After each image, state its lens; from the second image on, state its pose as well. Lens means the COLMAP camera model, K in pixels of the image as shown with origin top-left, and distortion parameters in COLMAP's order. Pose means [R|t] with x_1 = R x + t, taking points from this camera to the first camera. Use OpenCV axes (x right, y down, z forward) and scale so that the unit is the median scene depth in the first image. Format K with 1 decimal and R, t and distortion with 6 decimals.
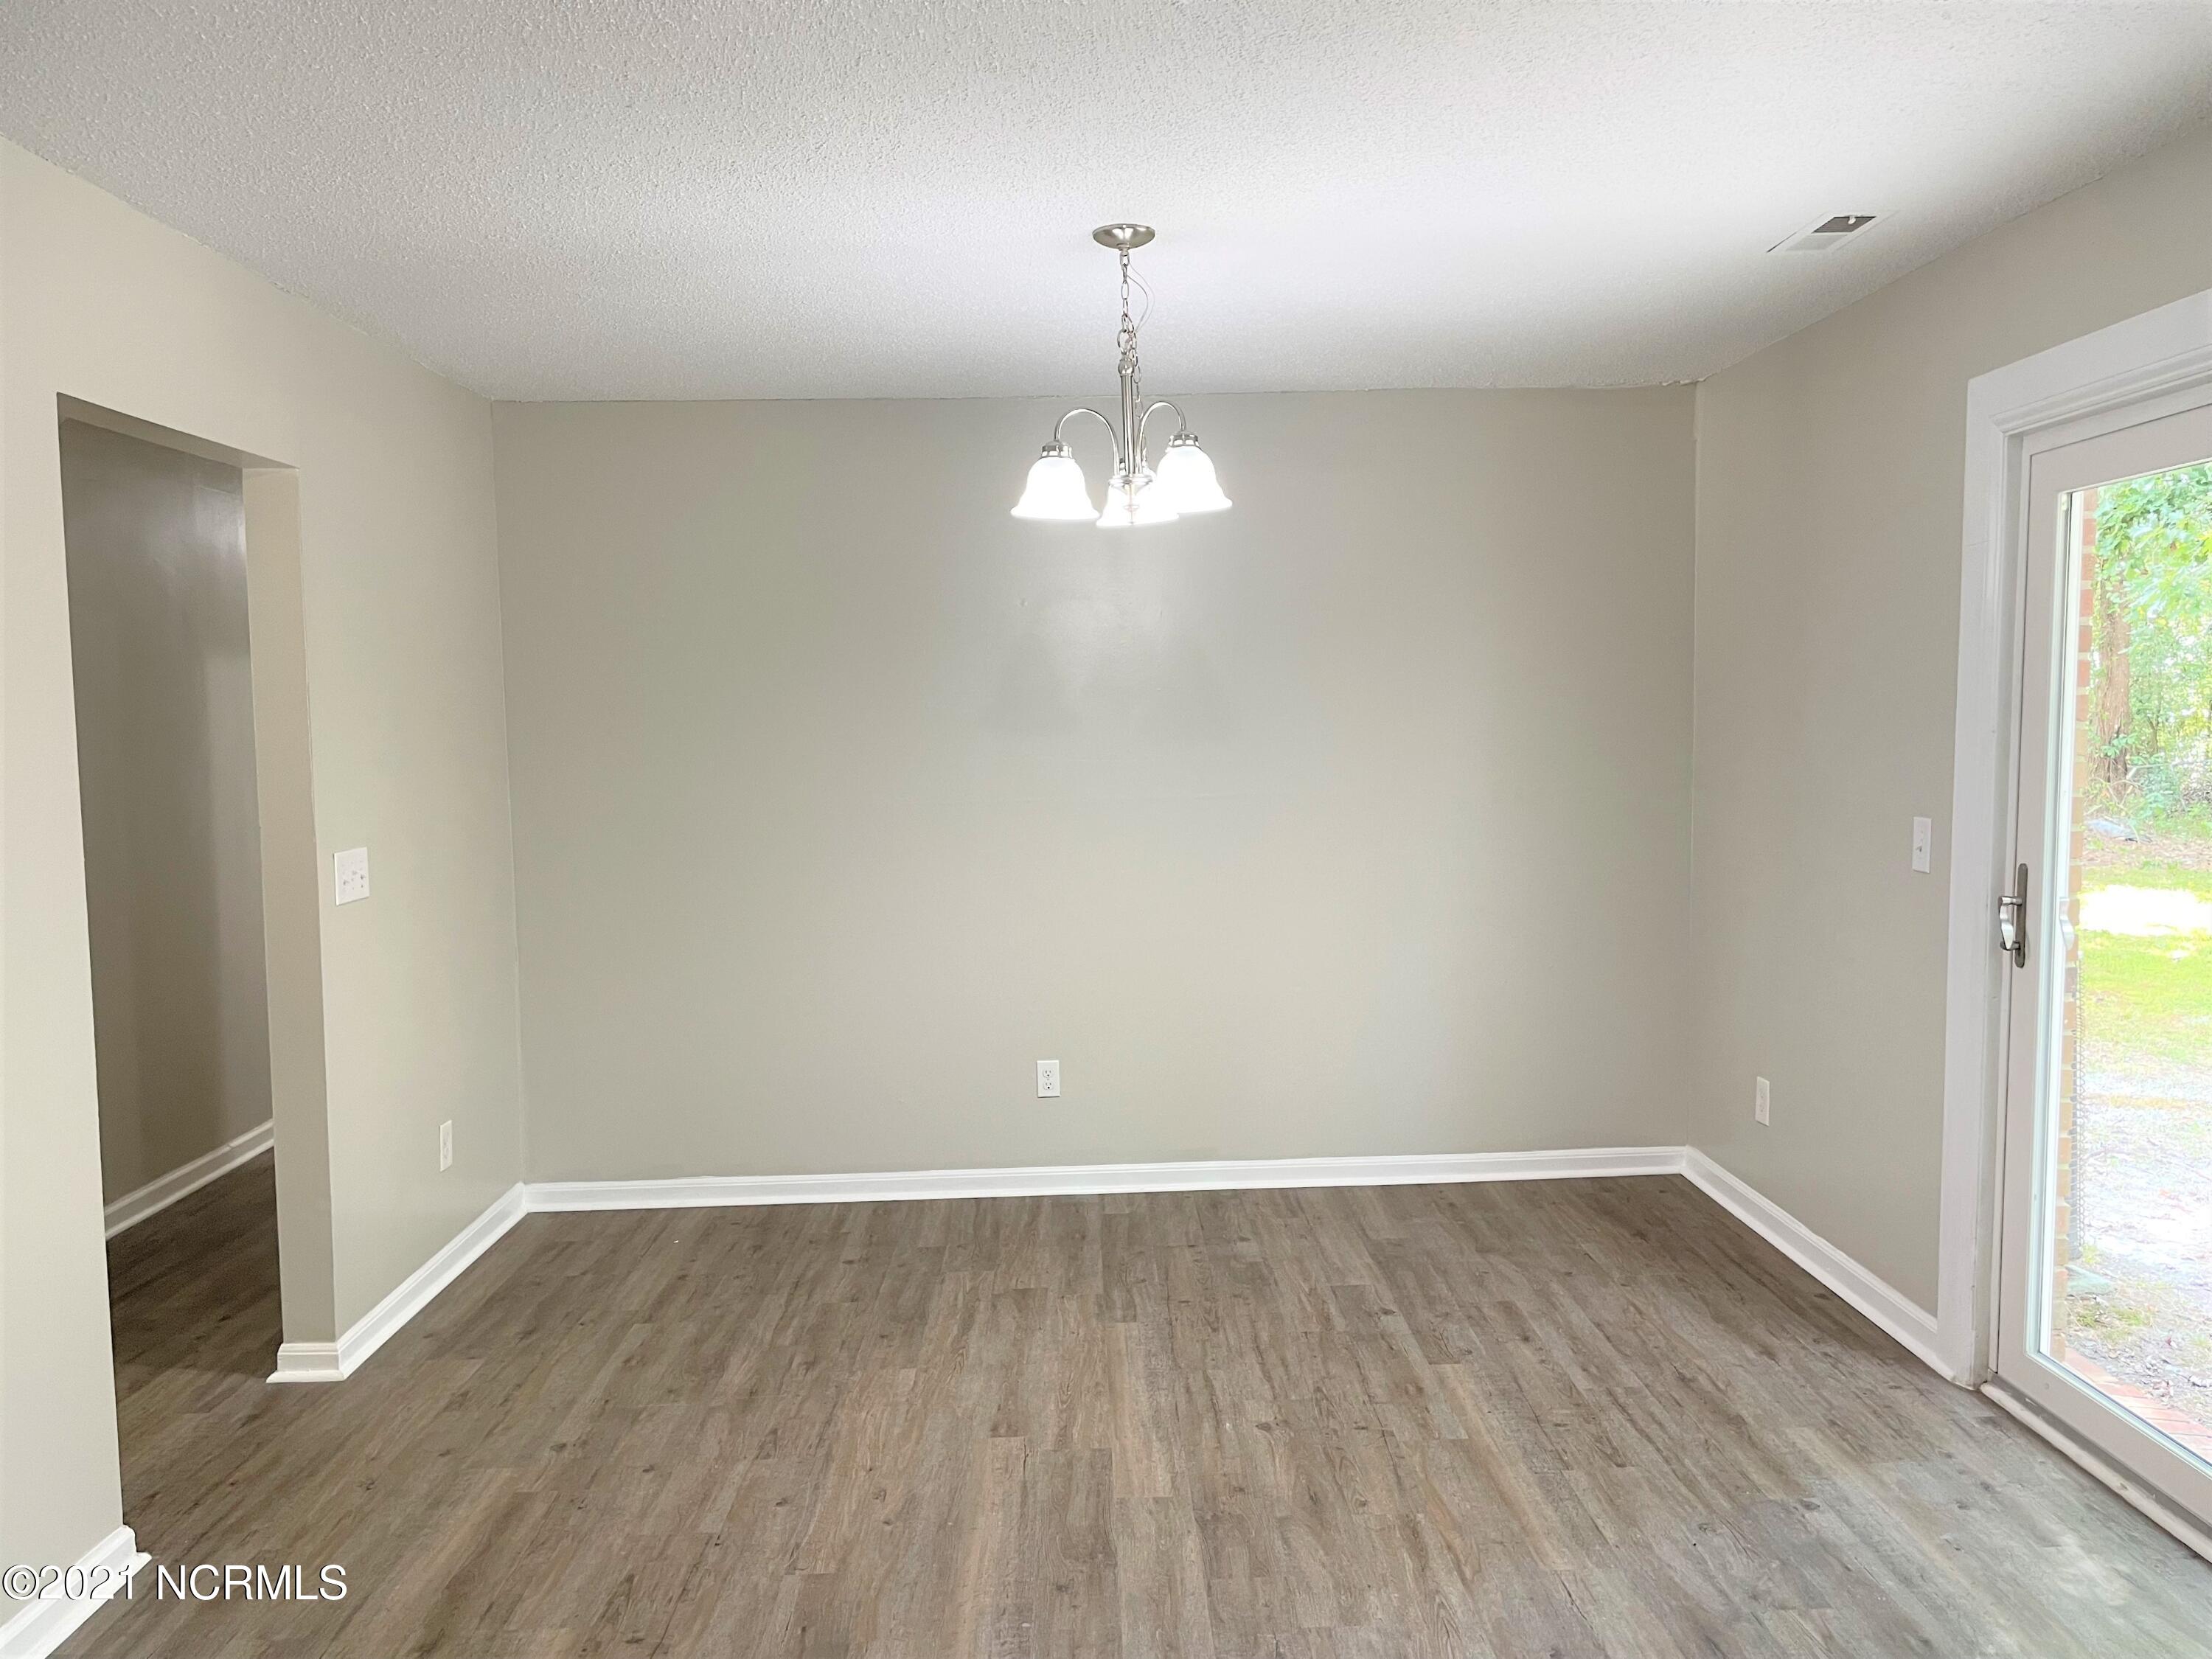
lens RADIAL K [[1678.4, 0, 1097.3], [0, 1678.4, 830.4], [0, 0, 1]] dist [0.031688, -0.027310]
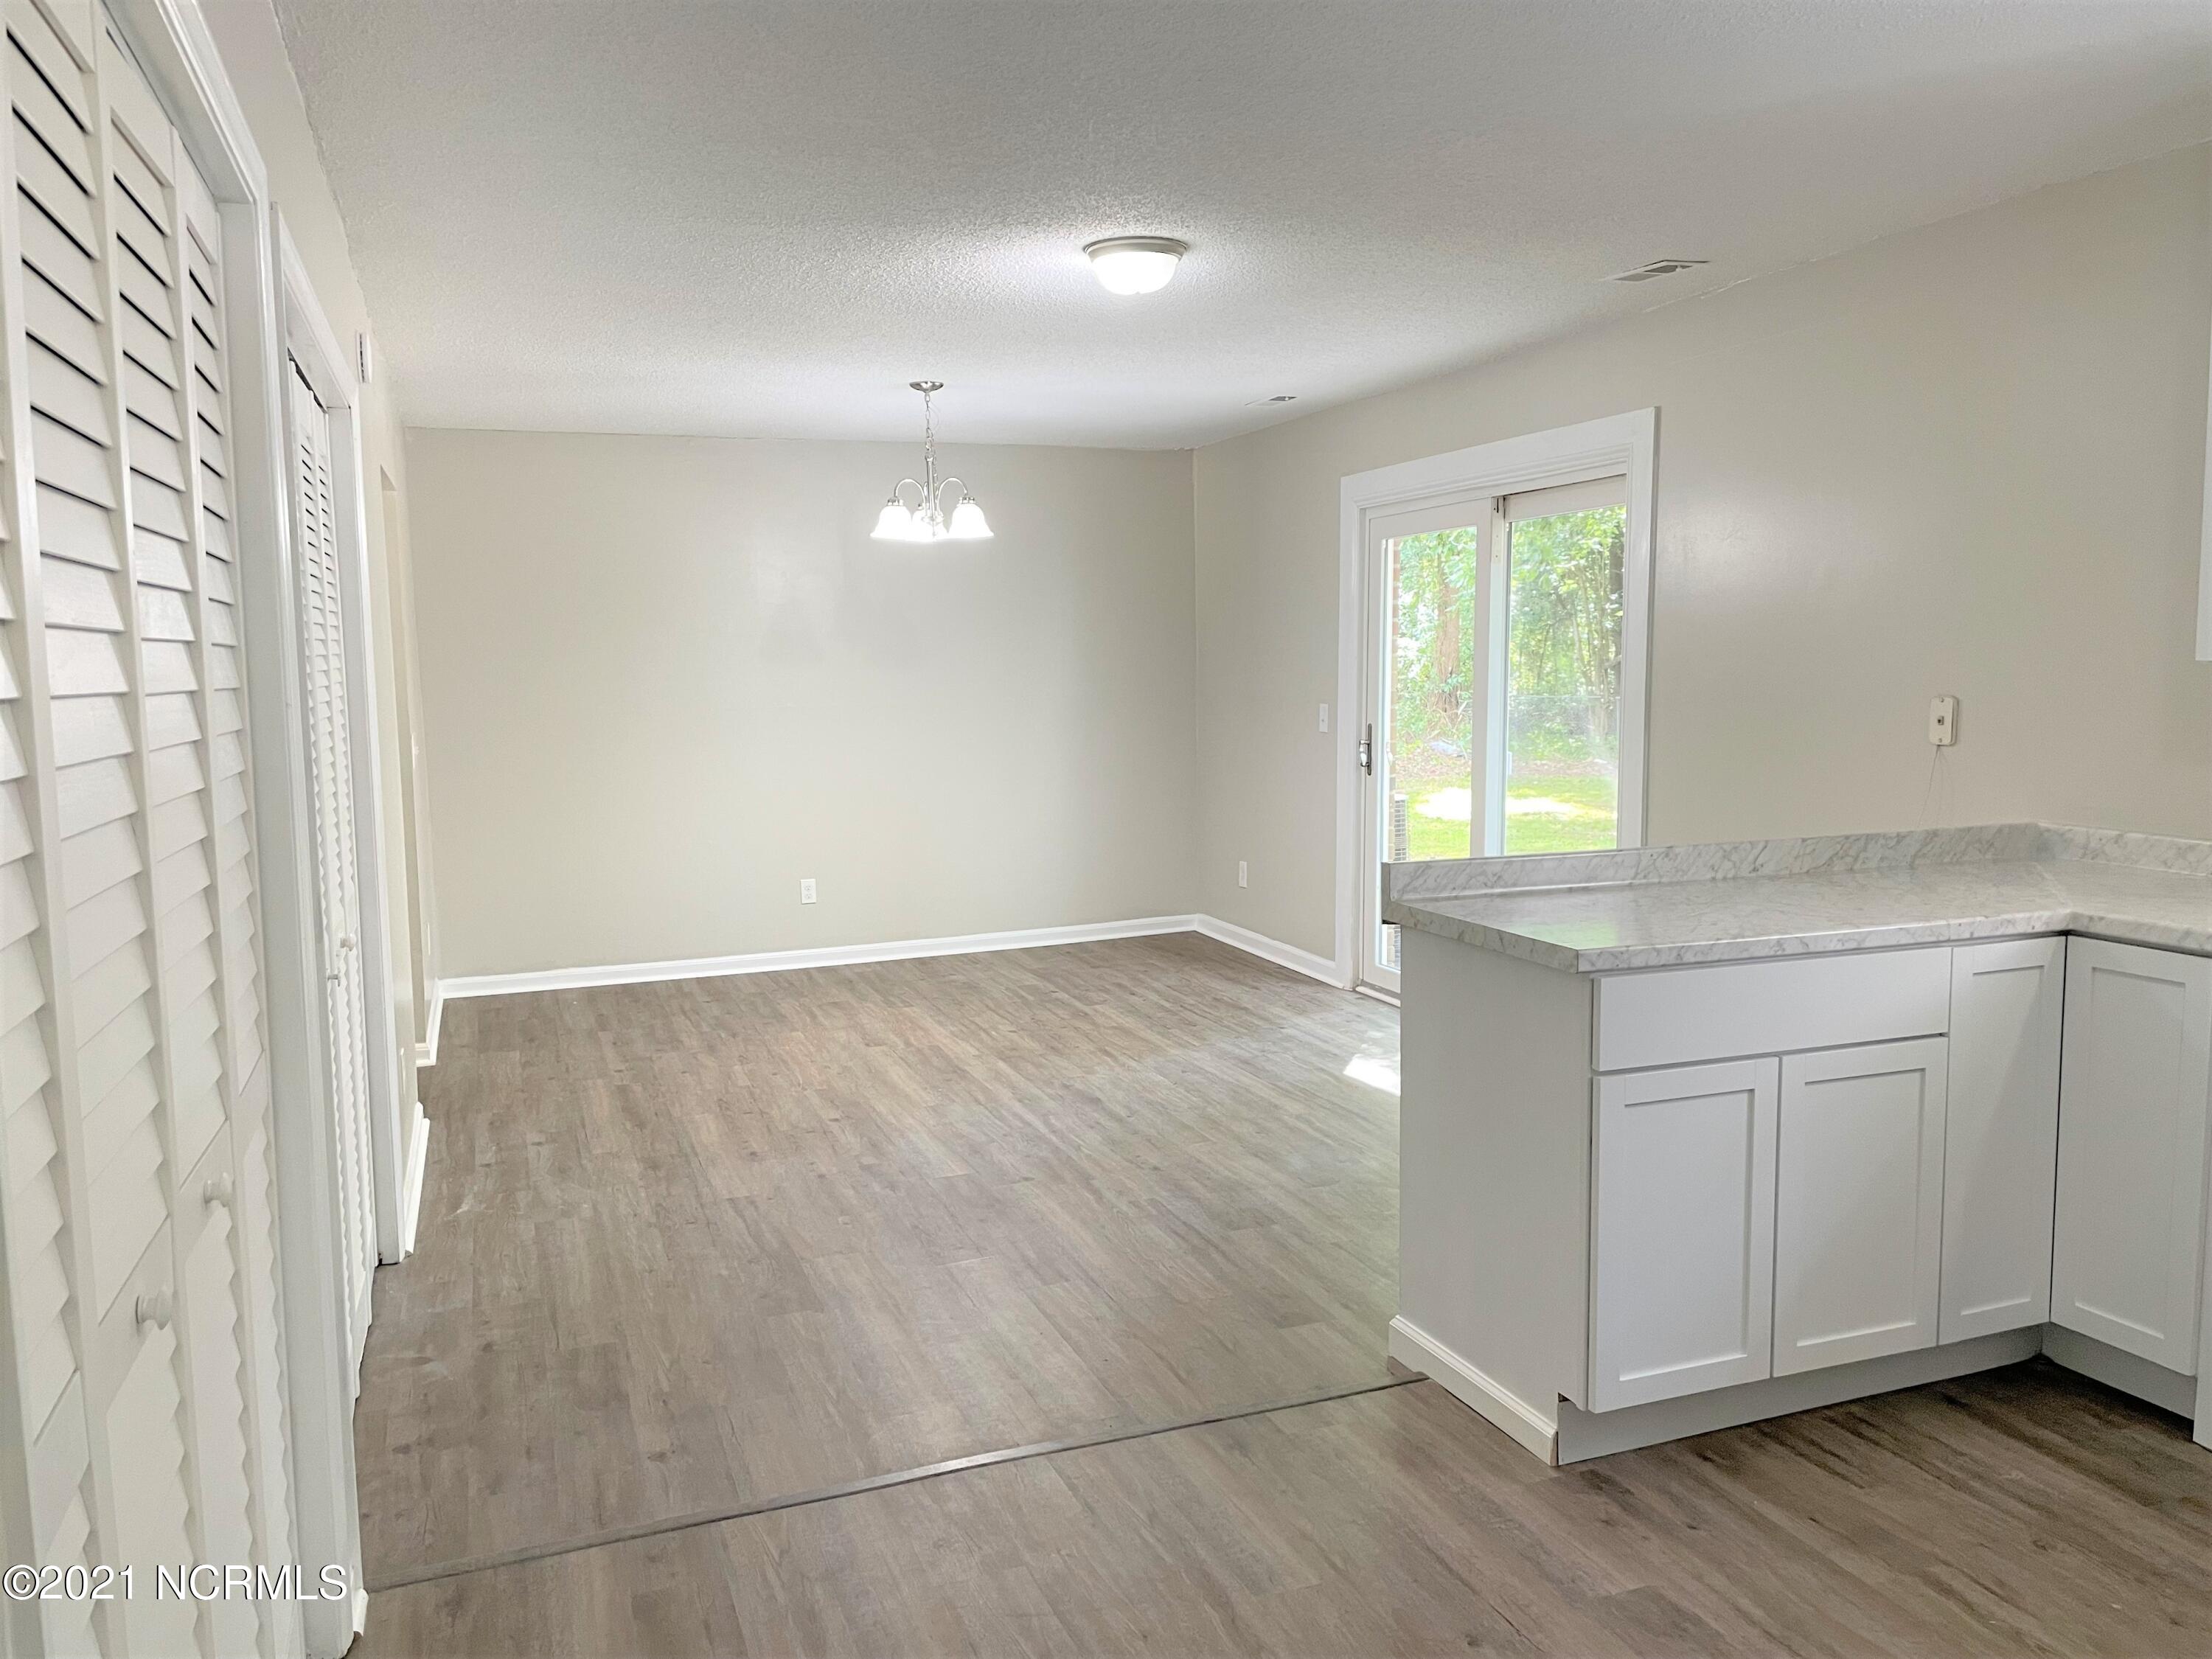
lens RADIAL K [[1678.4, 0, 1109.1], [0, 1678.4, 830.7], [0, 0, 1]] dist [0.031688, -0.027310]
pose [[0.944759, -0.033206, 0.326080, -0.396396], [0.023444, 0.999153, 0.033824, 0.071841], [-0.326927, -0.024311, 0.944737, -0.780375]]
